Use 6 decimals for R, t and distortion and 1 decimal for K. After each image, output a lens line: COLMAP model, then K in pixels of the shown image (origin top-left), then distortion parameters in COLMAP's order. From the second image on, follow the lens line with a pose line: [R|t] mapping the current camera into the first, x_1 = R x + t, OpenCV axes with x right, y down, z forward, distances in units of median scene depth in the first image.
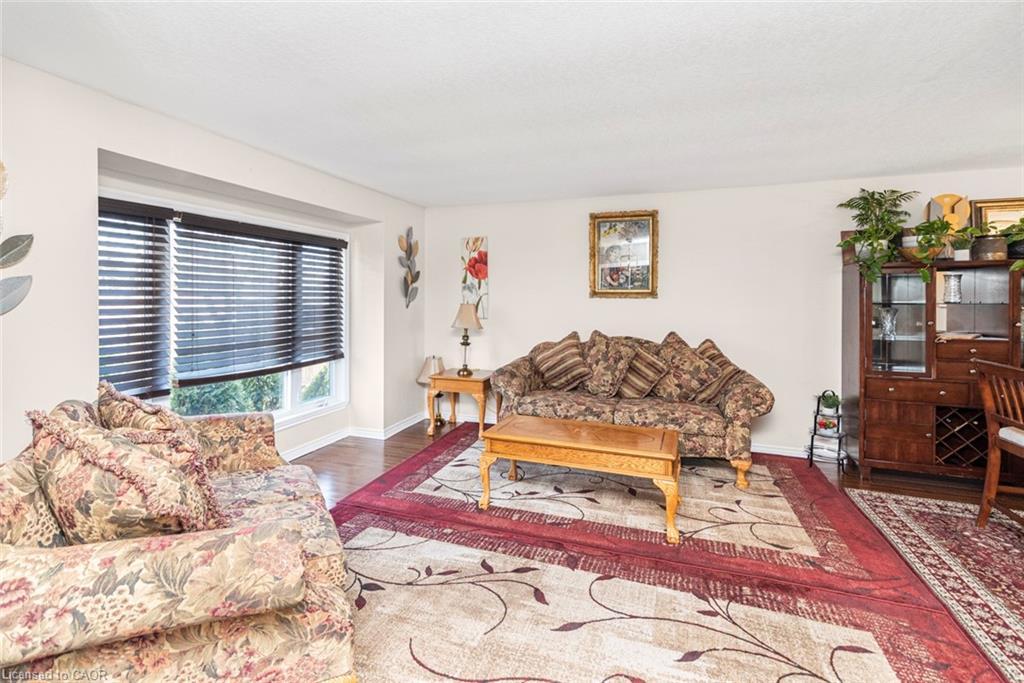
lens RADIAL K [[506.4, 0, 468.6], [0, 506.4, 297.3], [0, 0, 1]] dist [0.012654, -0.000277]
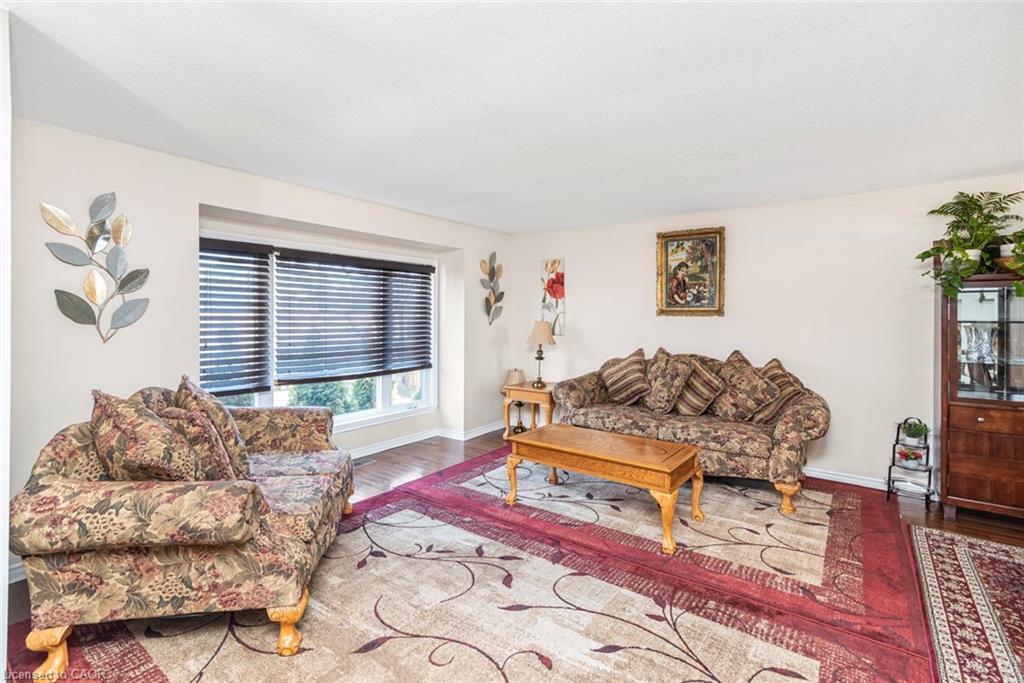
lens RADIAL K [[478.7, 0, 503.1], [0, 478.7, 317.2], [0, 0, 1]] dist [0.014997, -0.000614]
pose [[0.966864, 0.000917, -0.255290, 0.254298], [-0.000888, 1.000000, 0.000227, 0.005098], [0.255290, 0.000007, 0.966865, -0.016637]]
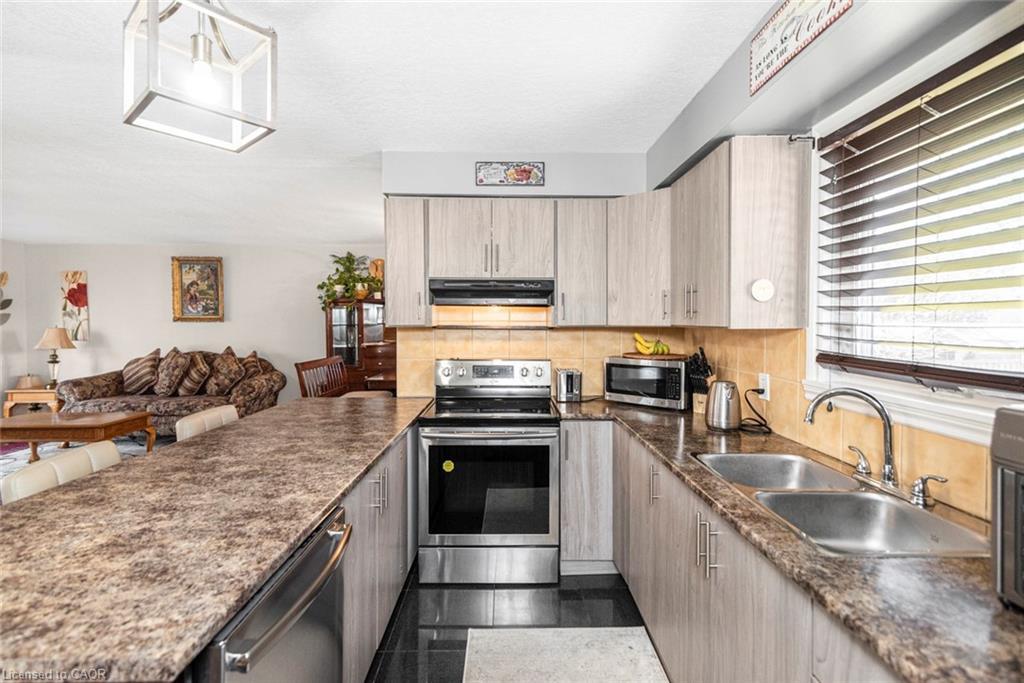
lens RADIAL K [[471.0, 0, 507.9], [0, 471.0, 329.2], [0, 0, 1]] dist [0.014216, -0.000610]
pose [[0.920215, -0.011254, 0.391251, 0.751319], [0.006628, 0.999891, 0.013174, 0.011769], [-0.391357, -0.009530, 0.920190, -0.606048]]
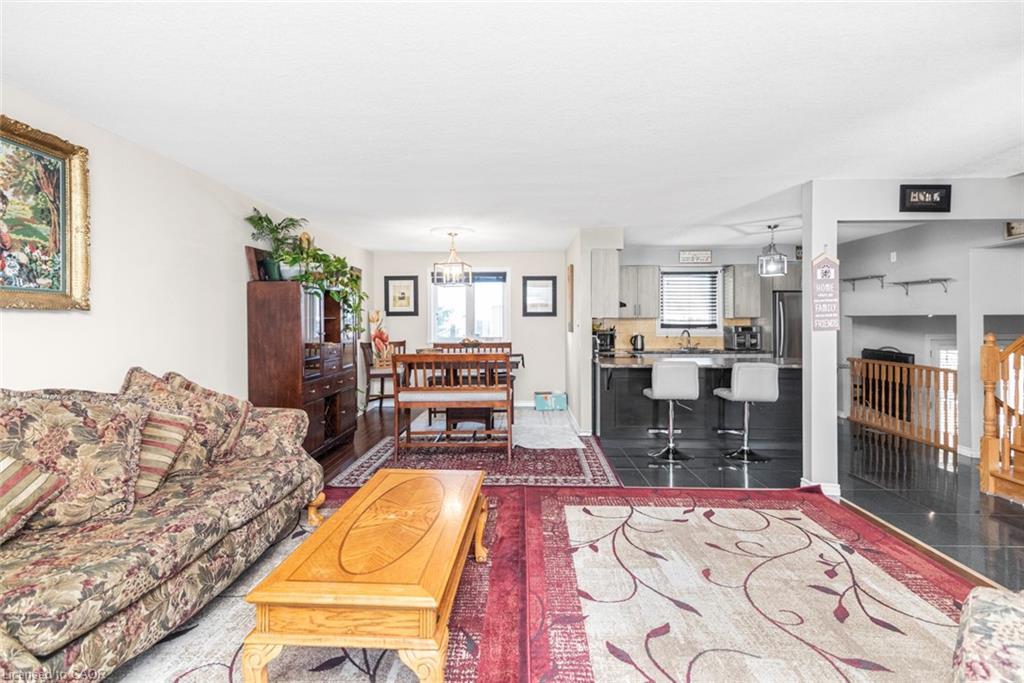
lens RADIAL K [[466.9, 0, 516.1], [0, 466.9, 322.8], [0, 0, 1]] dist [0.012635, -0.000238]
pose [[-0.359222, -0.006005, 0.933233, -0.350391], [0.006407, 0.999940, 0.008901, 0.016760], [-0.933230, 0.009176, -0.359162, 0.978983]]
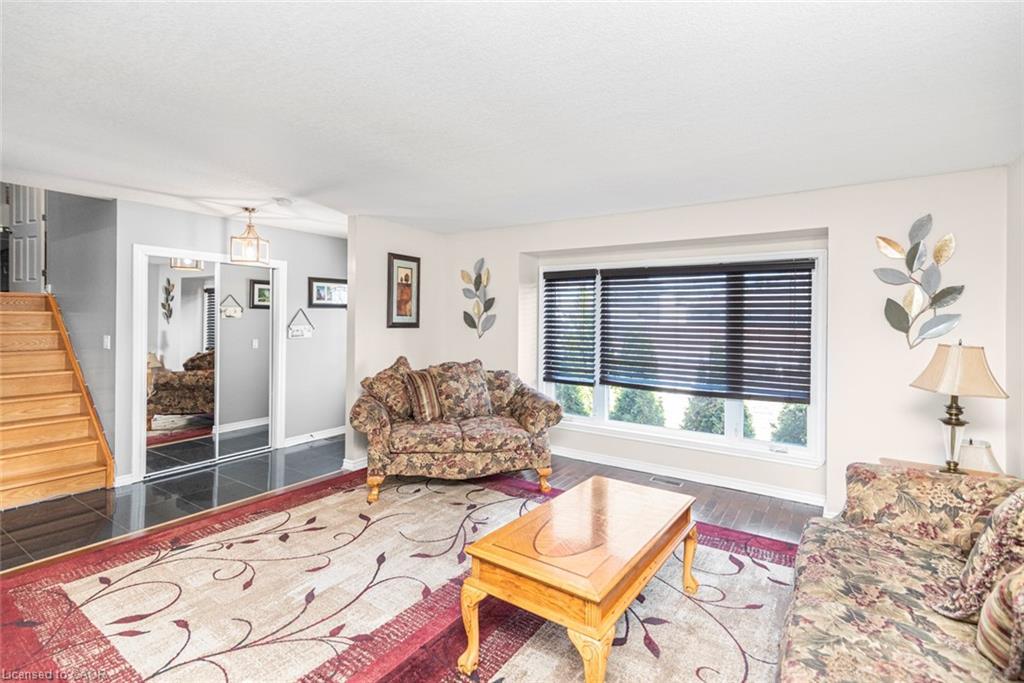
lens RADIAL K [[478.7, 0, 503.1], [0, 478.7, 317.2], [0, 0, 1]] dist [0.014997, -0.000614]
pose [[-0.214417, -0.014459, -0.976635, 0.822091], [-0.016774, 0.999797, -0.011119, -0.003015], [0.976598, 0.013998, -0.214616, 0.924881]]
